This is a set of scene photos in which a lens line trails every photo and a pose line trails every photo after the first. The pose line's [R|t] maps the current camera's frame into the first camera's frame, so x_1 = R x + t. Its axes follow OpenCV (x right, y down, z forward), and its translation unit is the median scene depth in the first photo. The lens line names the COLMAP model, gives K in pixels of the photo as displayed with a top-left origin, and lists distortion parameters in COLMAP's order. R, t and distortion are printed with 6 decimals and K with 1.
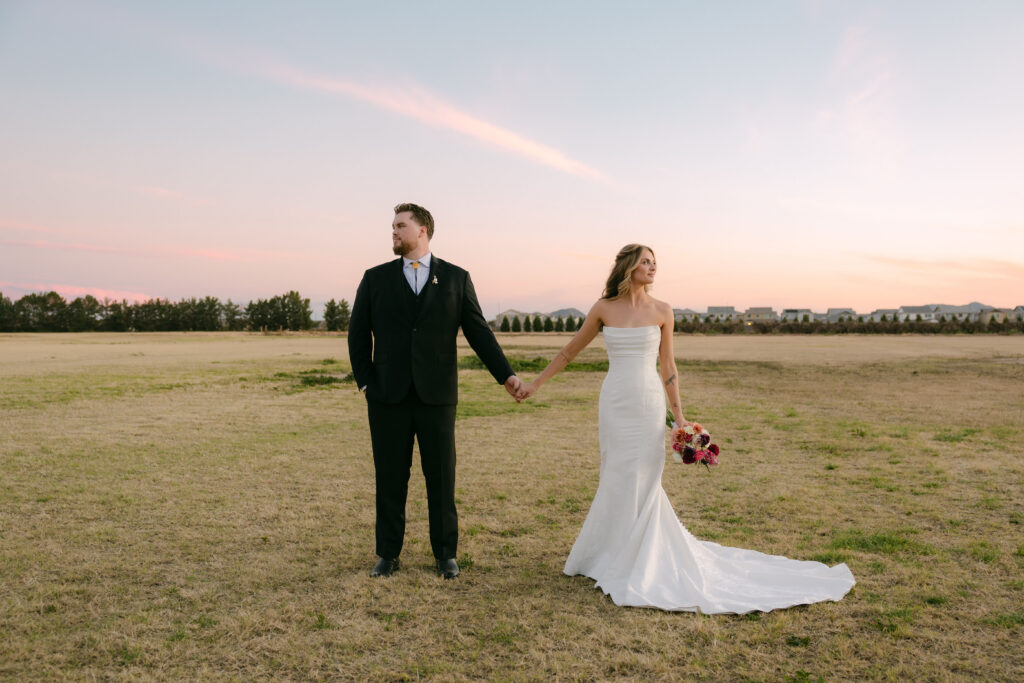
lens RADIAL K [[1074.0, 0, 511.2], [0, 1074.0, 341.3], [0, 0, 1]] dist [-0.012610, 0.000000]
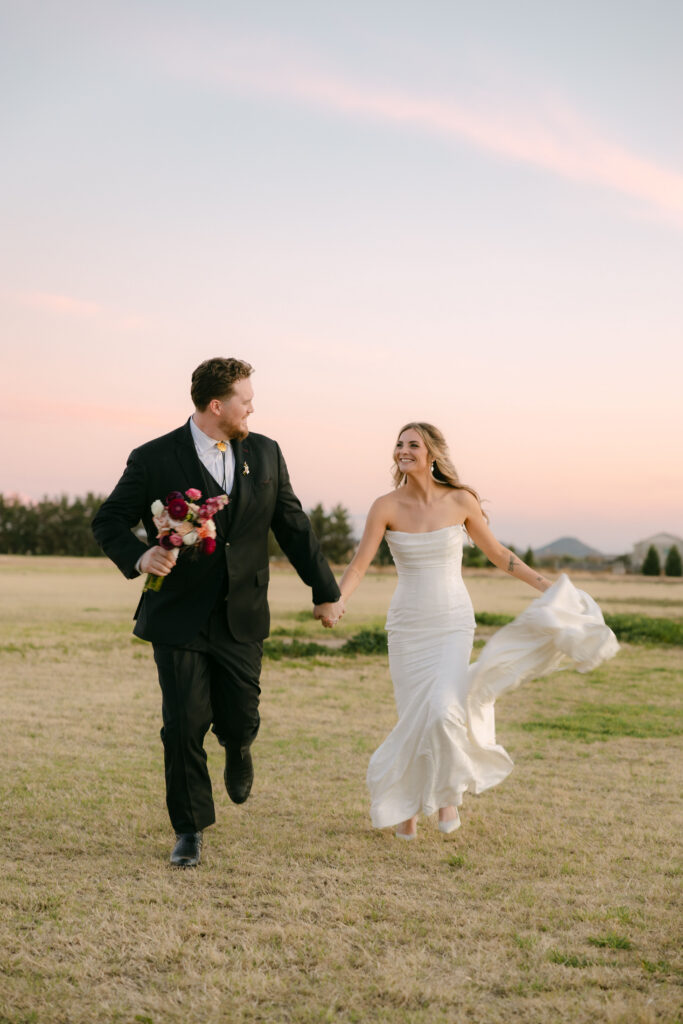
lens RADIAL K [[2012.2, 0, 341.4], [0, 2012.2, 512.3], [0, 0, 1]] dist [0.022550, 0.000000]
pose [[0.987833, 0.029549, -0.152688, -0.025105], [-0.035785, 0.998627, -0.038256, 0.012171], [0.151348, 0.043254, 0.987534, 0.137363]]
